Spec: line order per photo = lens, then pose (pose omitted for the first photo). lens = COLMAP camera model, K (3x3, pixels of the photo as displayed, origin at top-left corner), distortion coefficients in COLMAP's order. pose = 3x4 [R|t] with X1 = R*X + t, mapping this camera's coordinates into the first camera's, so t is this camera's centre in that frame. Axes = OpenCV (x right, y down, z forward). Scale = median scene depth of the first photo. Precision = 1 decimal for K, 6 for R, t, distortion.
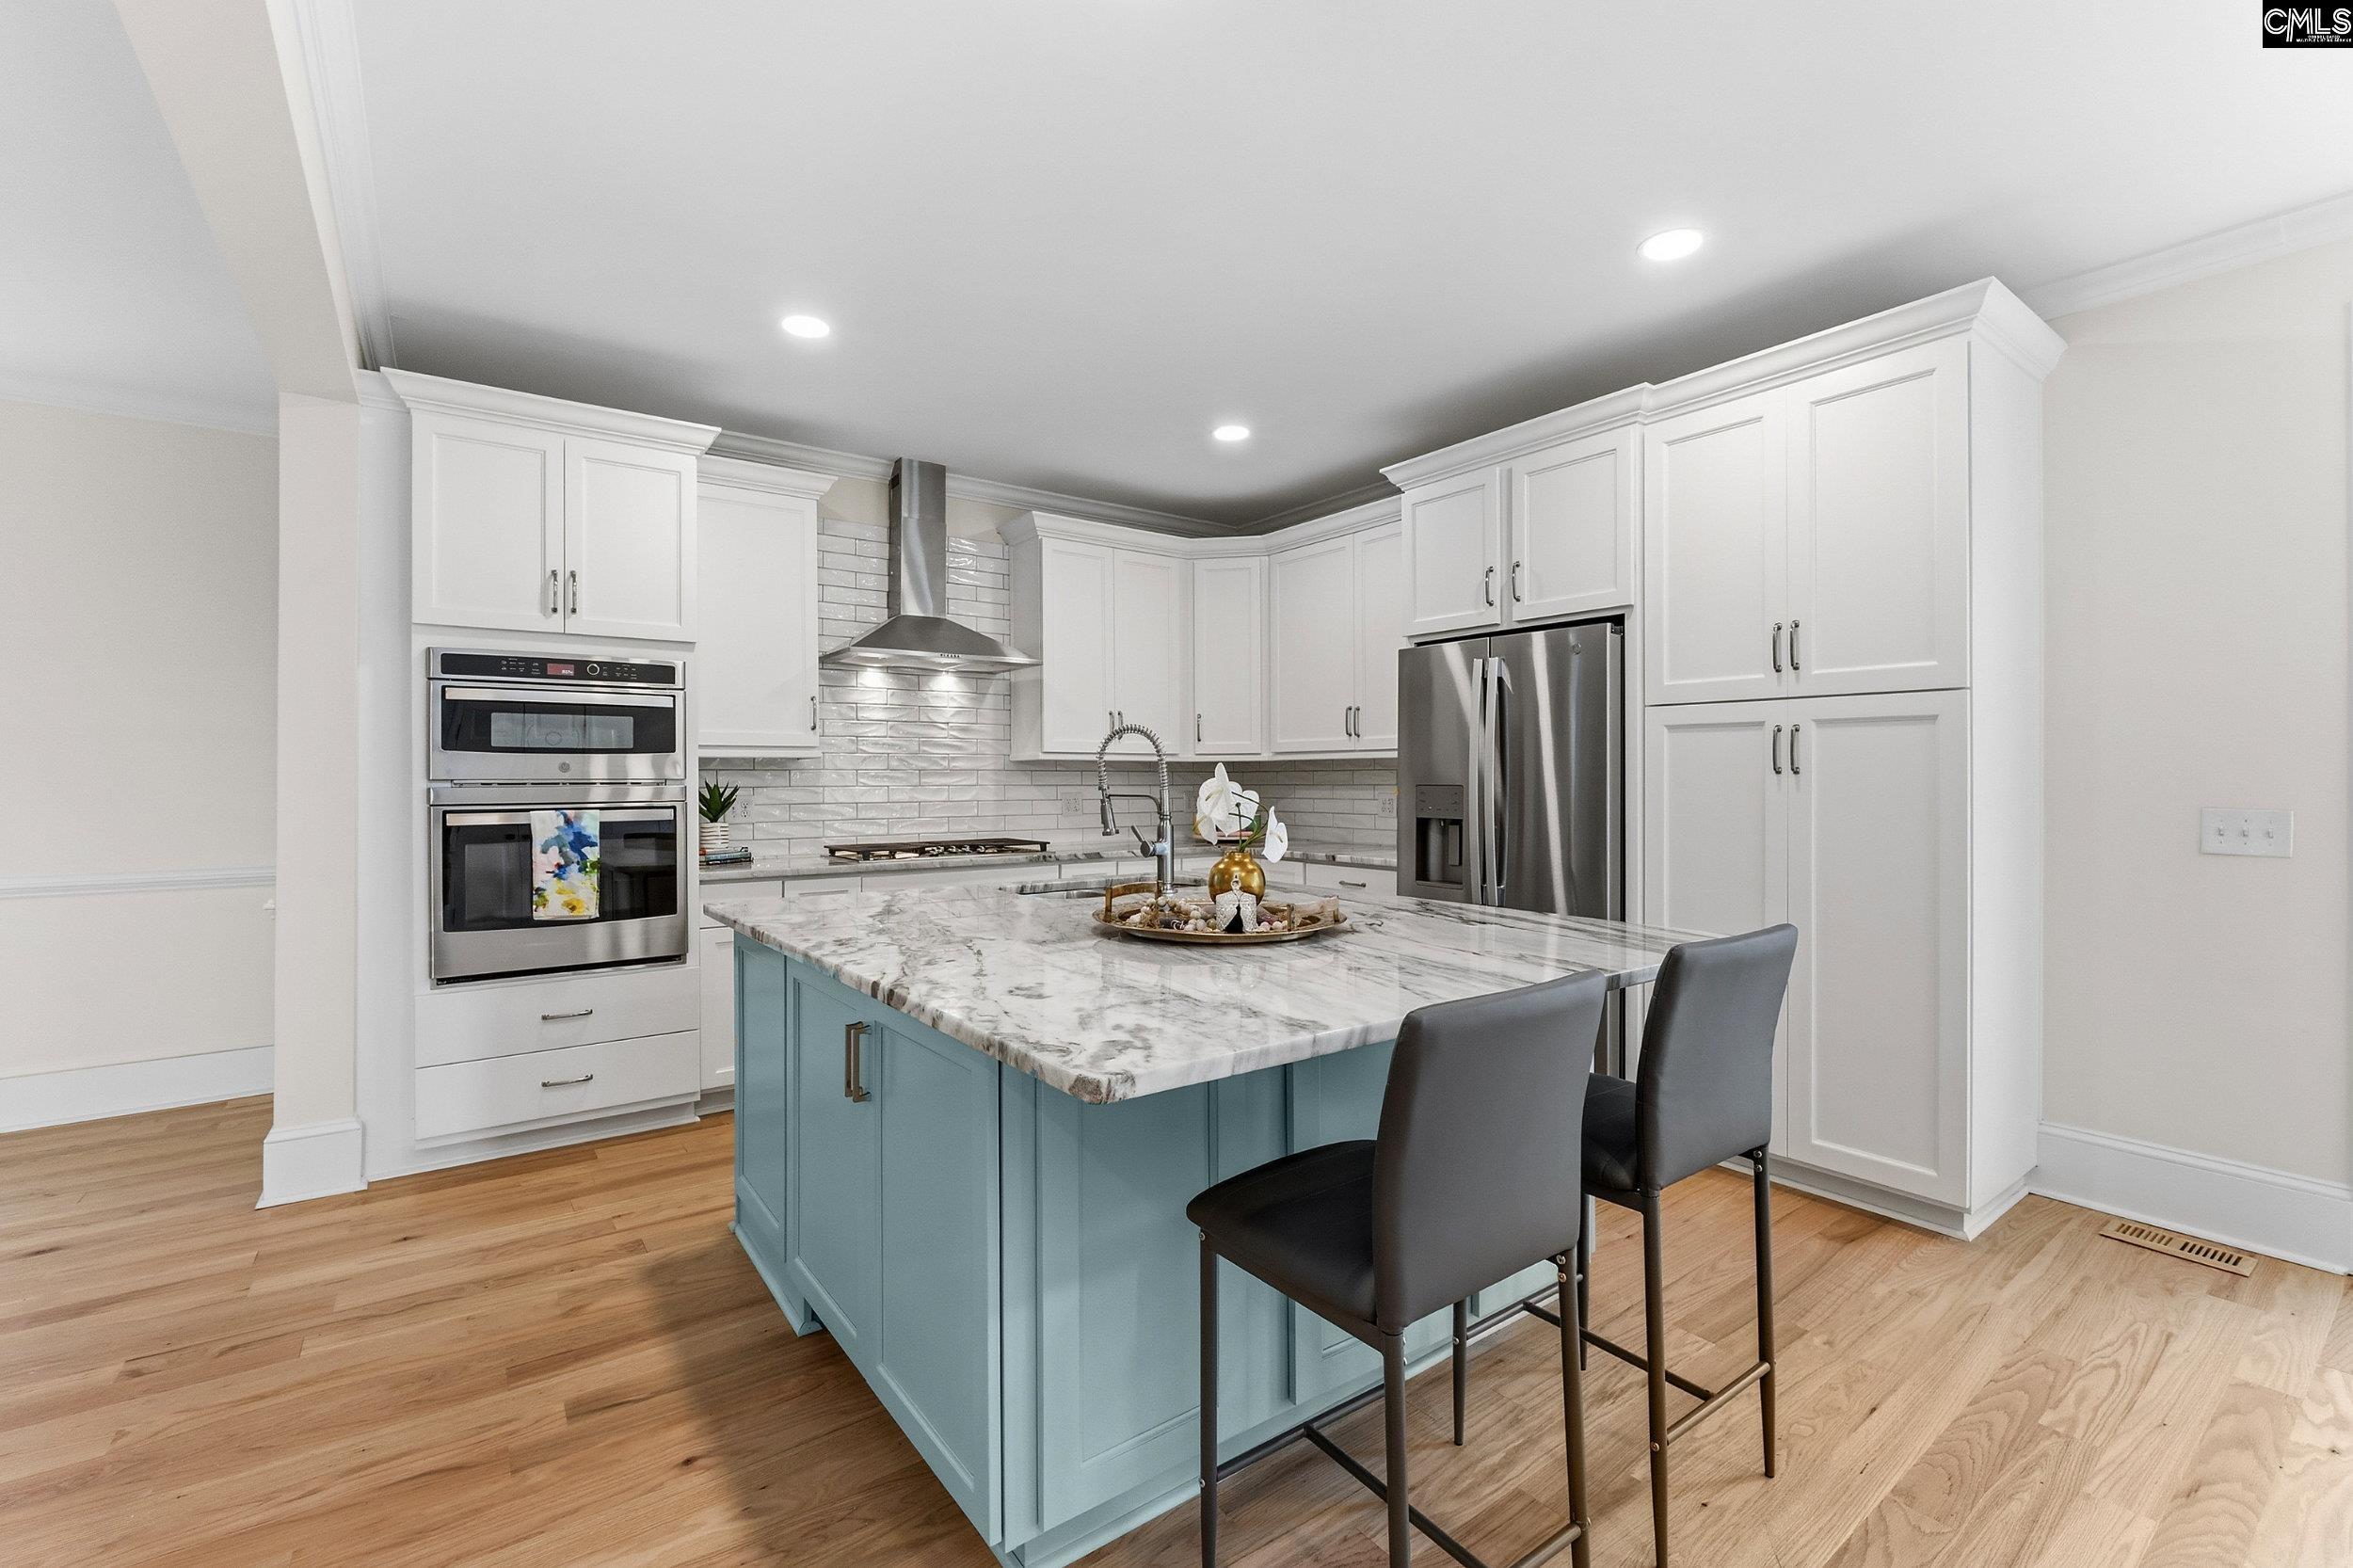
lens RADIAL K [[1004.0, 0, 1179.1], [0, 1004.0, 775.7], [0, 0, 1]] dist [-0.006252, -0.000475]
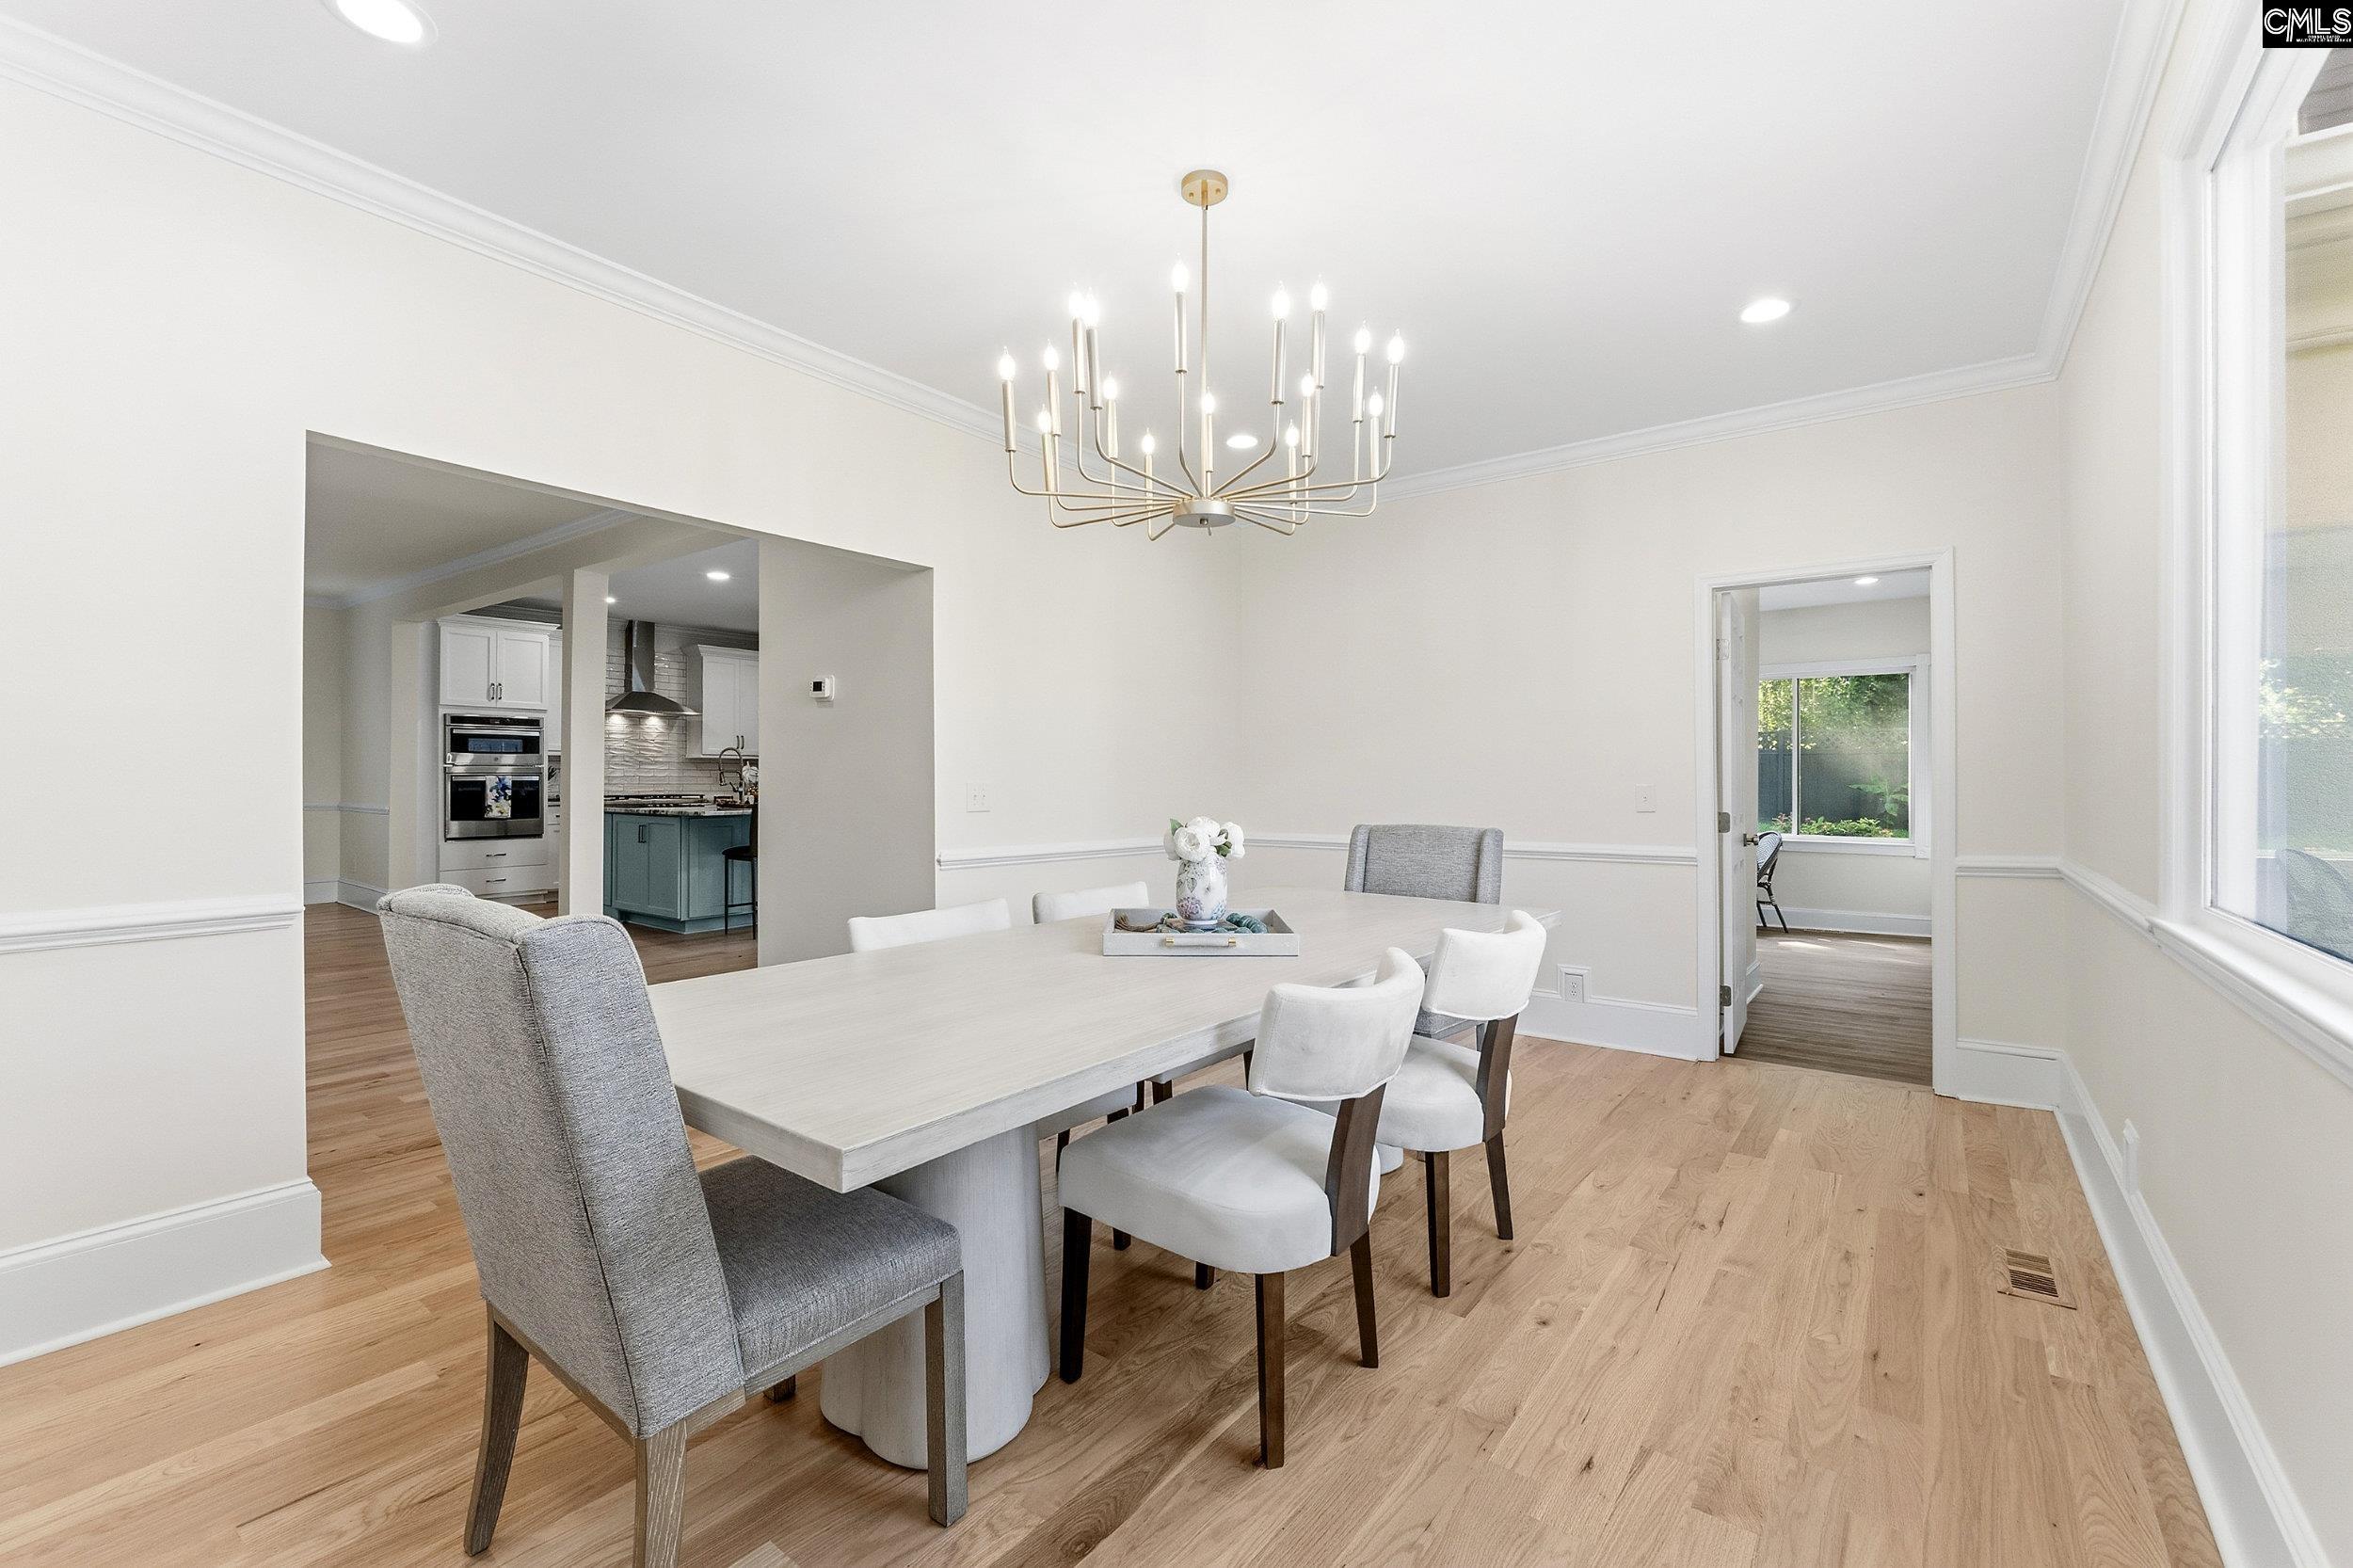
lens RADIAL K [[1004.0, 0, 1179.1], [0, 1004.0, 775.7], [0, 0, 1]] dist [-0.006252, -0.000475]
pose [[0.959037, 0.008038, 0.283168, 0.342123], [-0.008092, 0.999967, -0.000981, 0.022110], [-0.283167, -0.001351, 0.959070, -1.957350]]
